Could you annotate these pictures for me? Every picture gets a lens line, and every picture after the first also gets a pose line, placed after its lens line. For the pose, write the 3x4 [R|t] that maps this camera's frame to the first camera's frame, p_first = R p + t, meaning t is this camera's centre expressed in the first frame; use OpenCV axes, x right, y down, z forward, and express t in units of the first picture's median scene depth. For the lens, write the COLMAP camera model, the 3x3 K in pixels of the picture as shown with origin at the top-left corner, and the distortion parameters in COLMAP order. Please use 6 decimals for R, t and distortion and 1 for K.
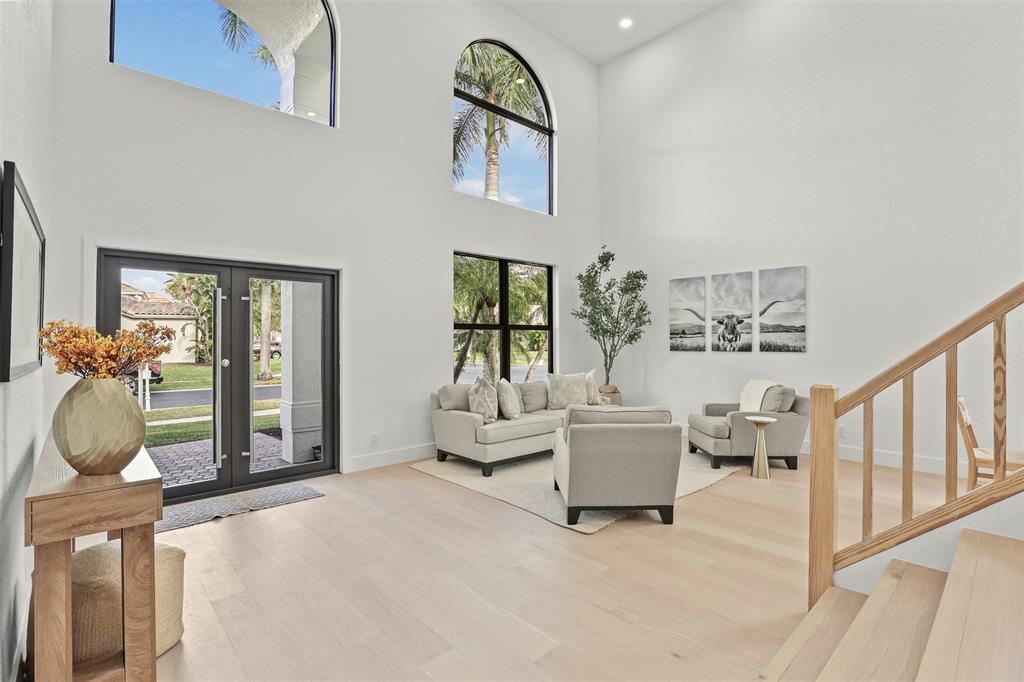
lens RADIAL K [[477.9, 0, 508.6], [0, 477.9, 335.4], [0, 0, 1]] dist [-0.028171, 0.002569]
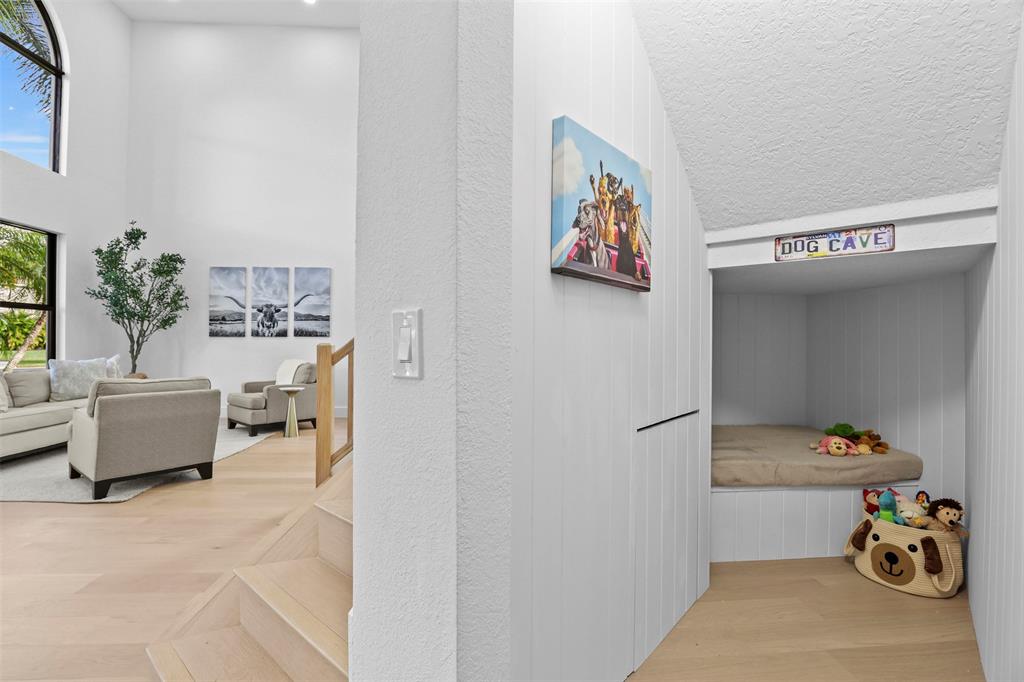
lens RADIAL K [[477.9, 0, 506.6], [0, 477.9, 335.8], [0, 0, 1]] dist [-0.028171, 0.002569]
pose [[0.628415, 0.012757, 0.777773, -0.052994], [-0.013522, 0.999894, -0.005475, 0.030682], [-0.777760, -0.007076, 0.628521, -0.145579]]
